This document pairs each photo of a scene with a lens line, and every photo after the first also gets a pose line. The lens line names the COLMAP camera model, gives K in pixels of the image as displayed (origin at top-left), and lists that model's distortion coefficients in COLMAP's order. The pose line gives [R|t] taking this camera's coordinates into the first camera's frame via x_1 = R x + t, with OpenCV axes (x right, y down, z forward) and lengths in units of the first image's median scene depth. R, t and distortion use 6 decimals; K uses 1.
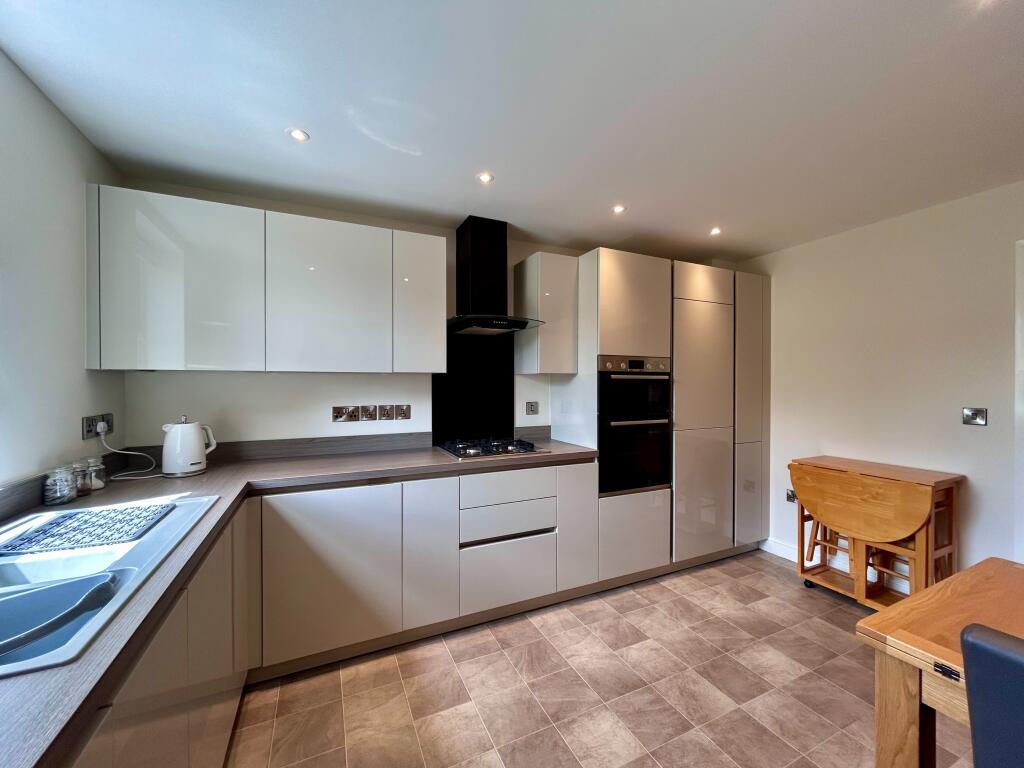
lens RADIAL K [[411.8, 0, 512.0], [0, 411.8, 384.0], [0, 0, 1]] dist [-0.000150, 0.000598]
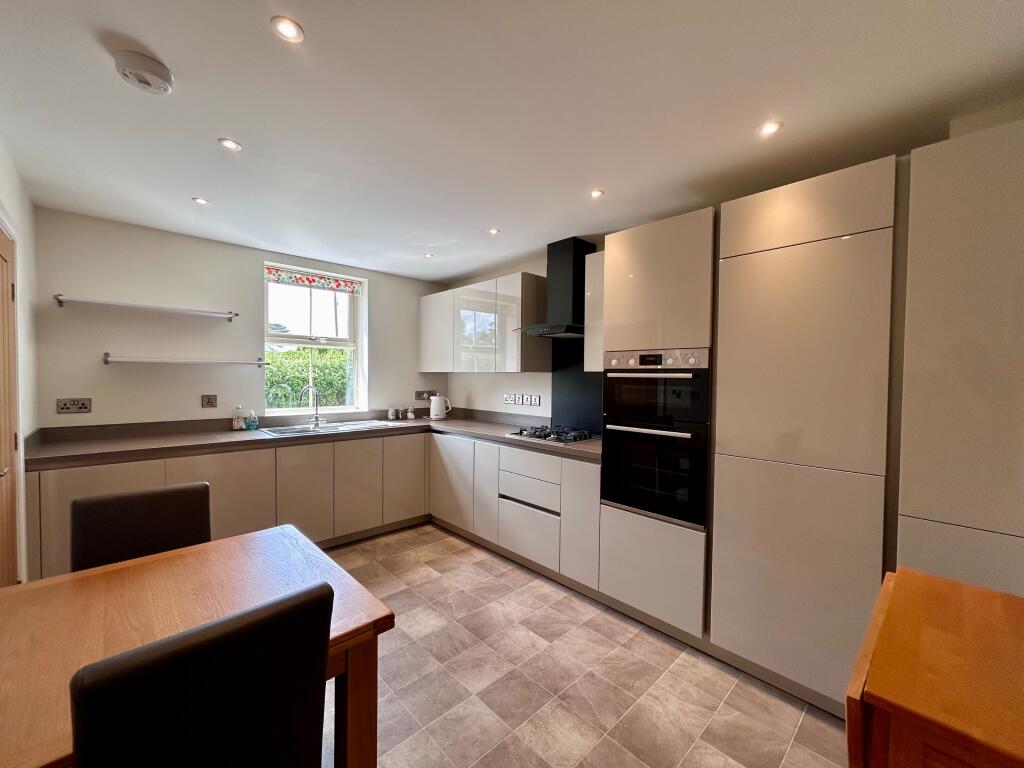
lens RADIAL K [[411.8, 0, 512.0], [0, 411.8, 384.0], [0, 0, 1]] dist [-0.000150, 0.000598]
pose [[0.311759, 0.020883, -0.949932, 1.086220], [-0.013628, 0.999754, 0.017505, -0.011088], [0.950064, 0.007489, 0.311967, 0.536076]]
